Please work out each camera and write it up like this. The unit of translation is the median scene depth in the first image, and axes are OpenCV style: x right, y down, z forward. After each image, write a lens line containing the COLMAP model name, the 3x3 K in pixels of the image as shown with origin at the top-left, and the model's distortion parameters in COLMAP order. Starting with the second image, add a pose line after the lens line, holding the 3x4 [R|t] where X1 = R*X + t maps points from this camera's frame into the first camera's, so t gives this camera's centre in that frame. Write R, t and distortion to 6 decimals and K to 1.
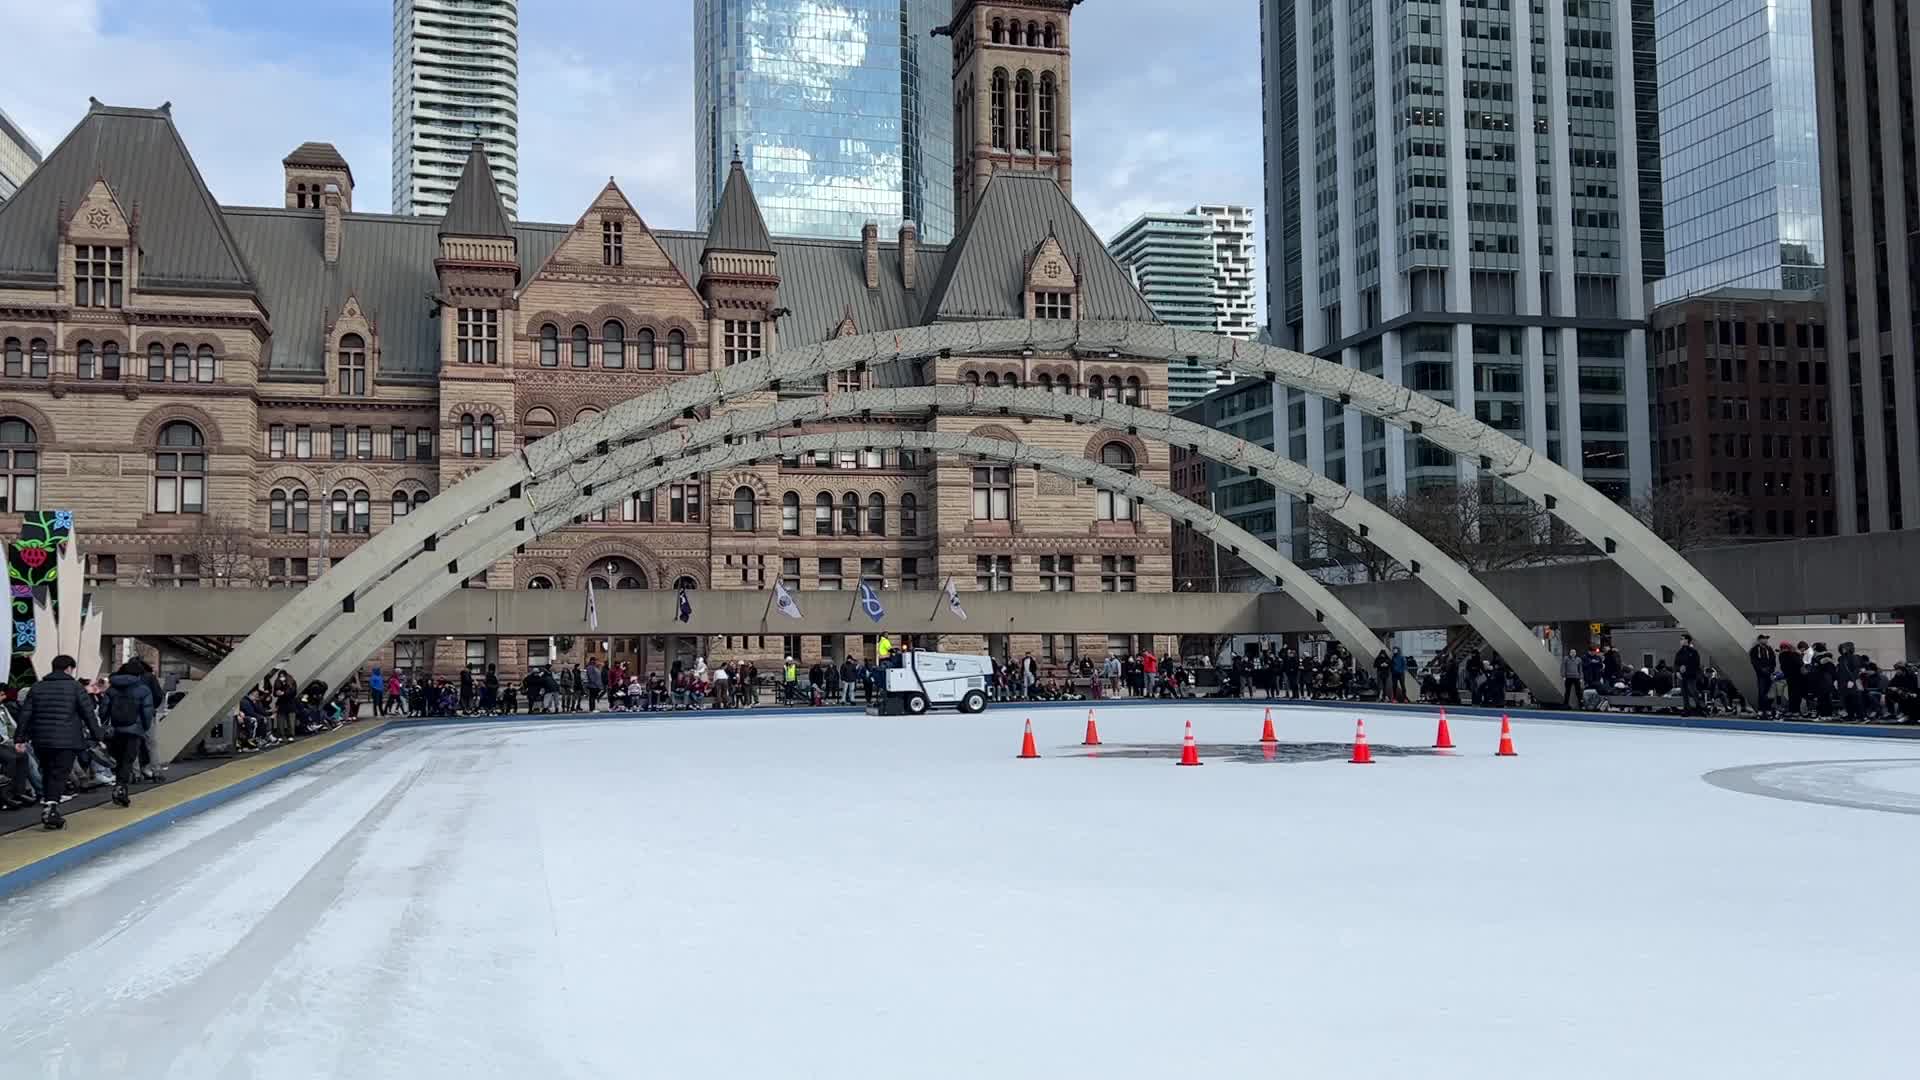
lens RADIAL K [[1618.3, 0, 959.5], [0, 1618.3, 547.1], [0, 0, 1]] dist [0.071715, -0.101960]
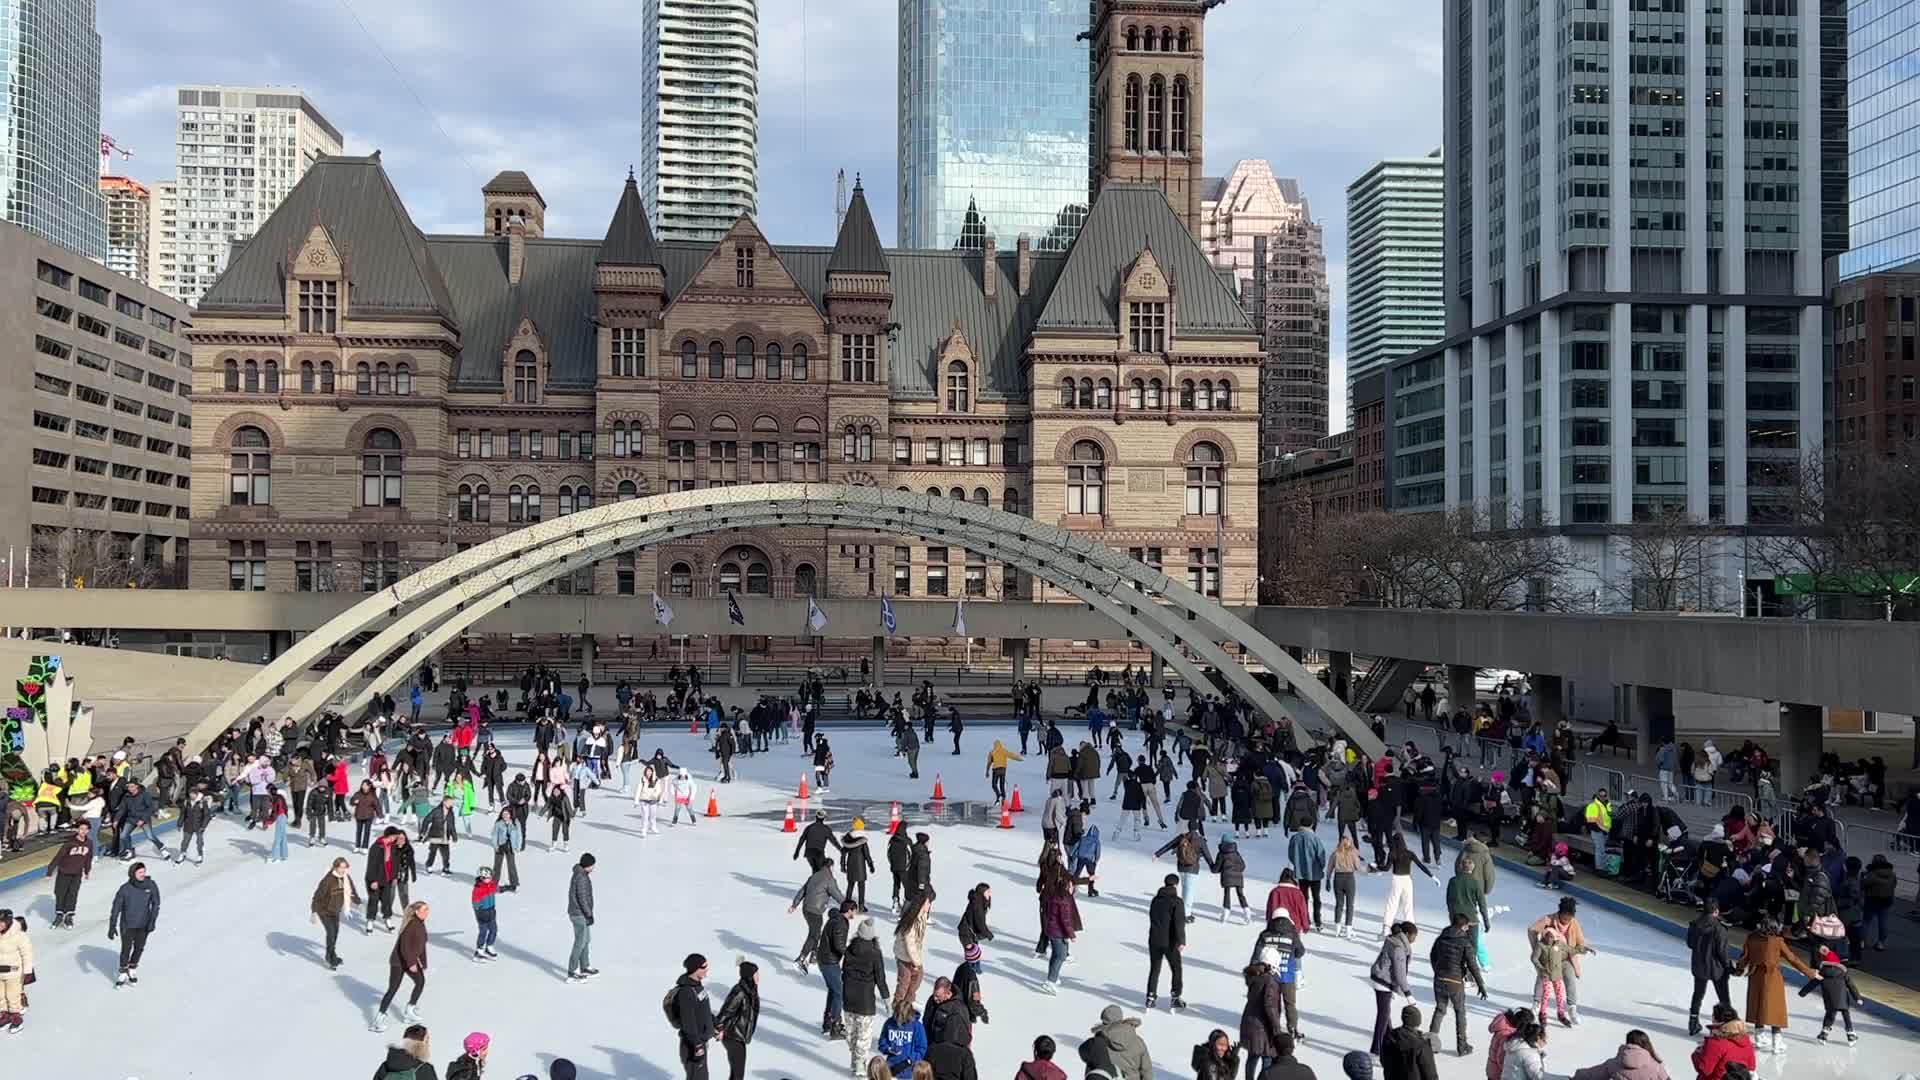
lens RADIAL K [[1610.2, 0, 960.0], [0, 1610.2, 540.0], [0, 0, 1]] dist [0.117692, -0.229596]
pose [[0.986413, 0.015381, -0.163564, 0.089928], [-0.009313, 0.999242, 0.037799, -0.031092], [0.164021, -0.035763, 0.985808, -0.066593]]
